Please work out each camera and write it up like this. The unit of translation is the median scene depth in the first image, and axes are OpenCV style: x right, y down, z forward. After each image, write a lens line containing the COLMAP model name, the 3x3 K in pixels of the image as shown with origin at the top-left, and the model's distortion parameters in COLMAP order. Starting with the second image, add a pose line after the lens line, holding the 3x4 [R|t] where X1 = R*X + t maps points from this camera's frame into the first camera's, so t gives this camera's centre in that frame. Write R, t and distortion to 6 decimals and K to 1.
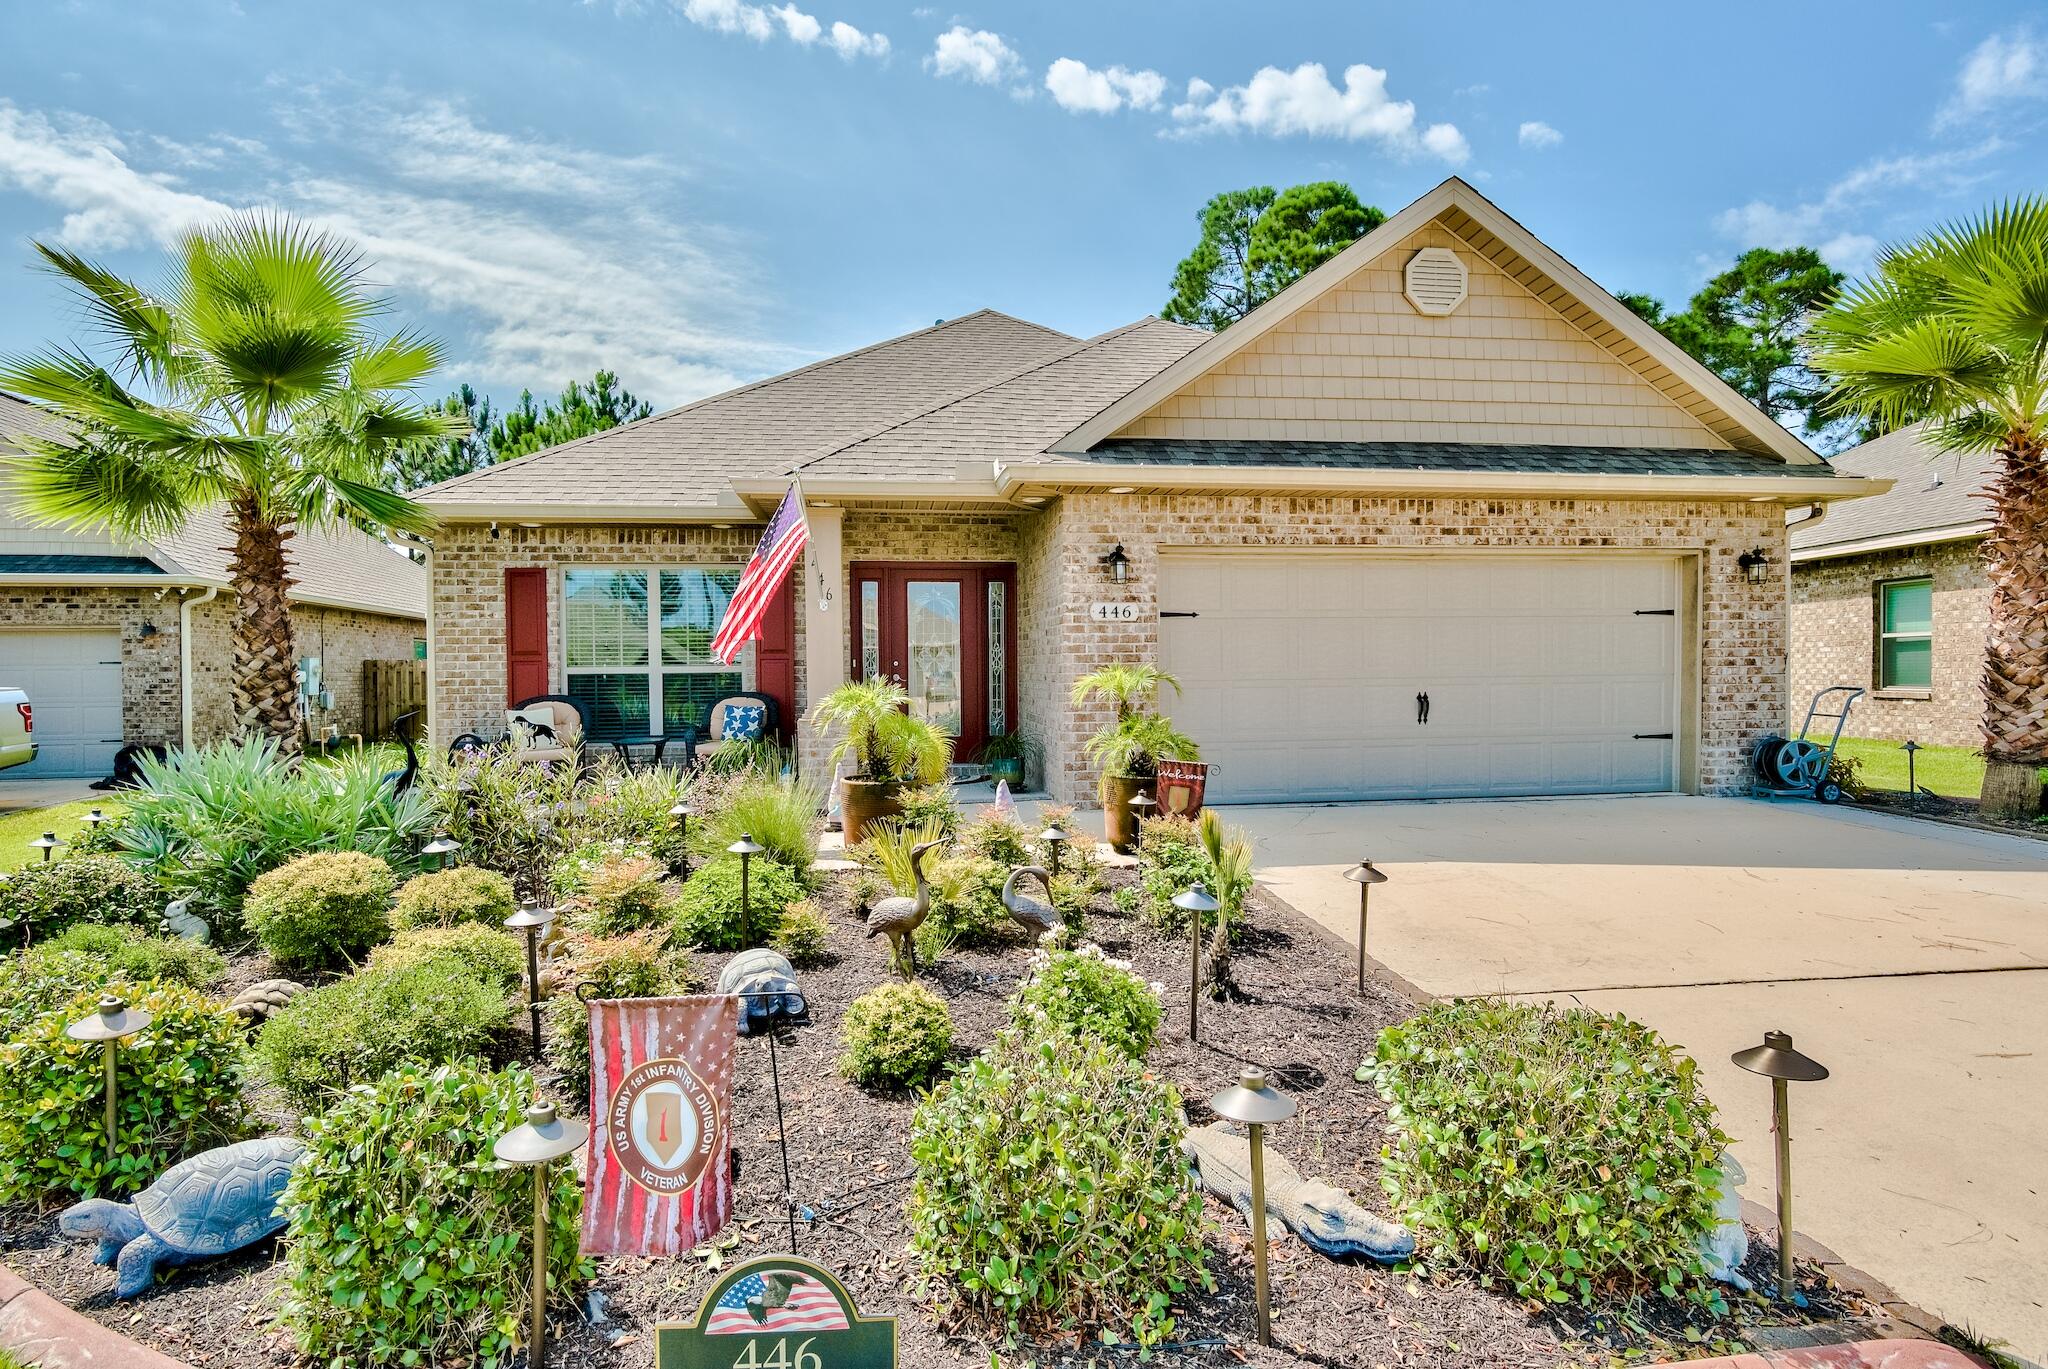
lens RADIAL K [[980.6, 0, 1011.6], [0, 980.6, 684.8], [0, 0, 1]] dist [-0.007489, 0.000465]
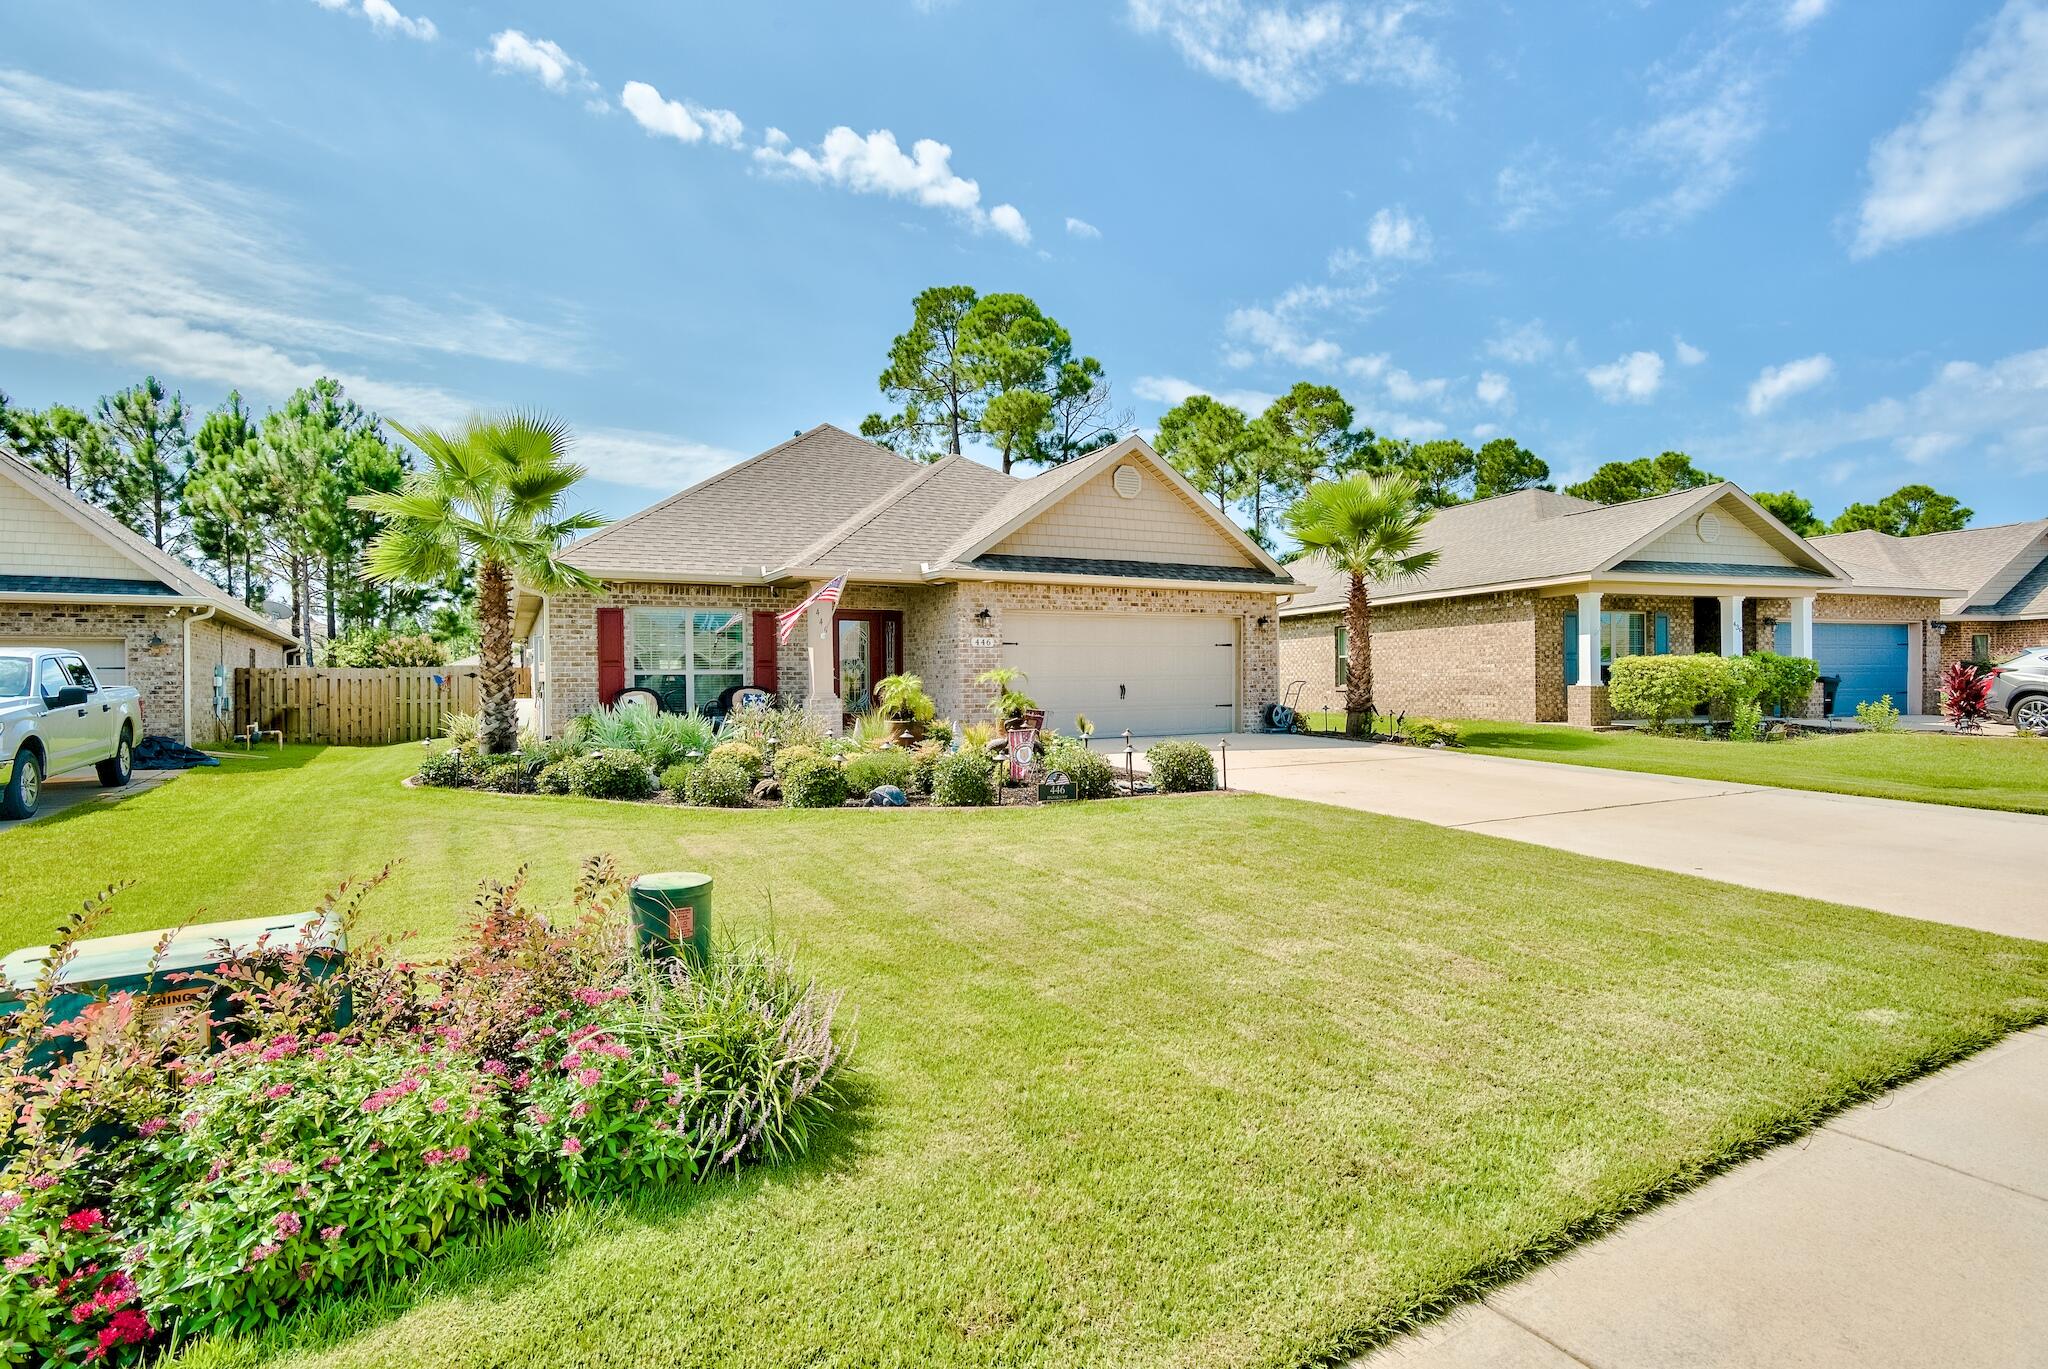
lens RADIAL K [[980.6, 0, 1029.5], [0, 980.6, 682.6], [0, 0, 1]] dist [-0.007489, 0.000465]
pose [[0.937519, -0.001491, 0.347932, -0.412418], [0.007290, 0.999855, -0.015359, 0.031433], [-0.347859, 0.016935, 0.937394, -0.736684]]
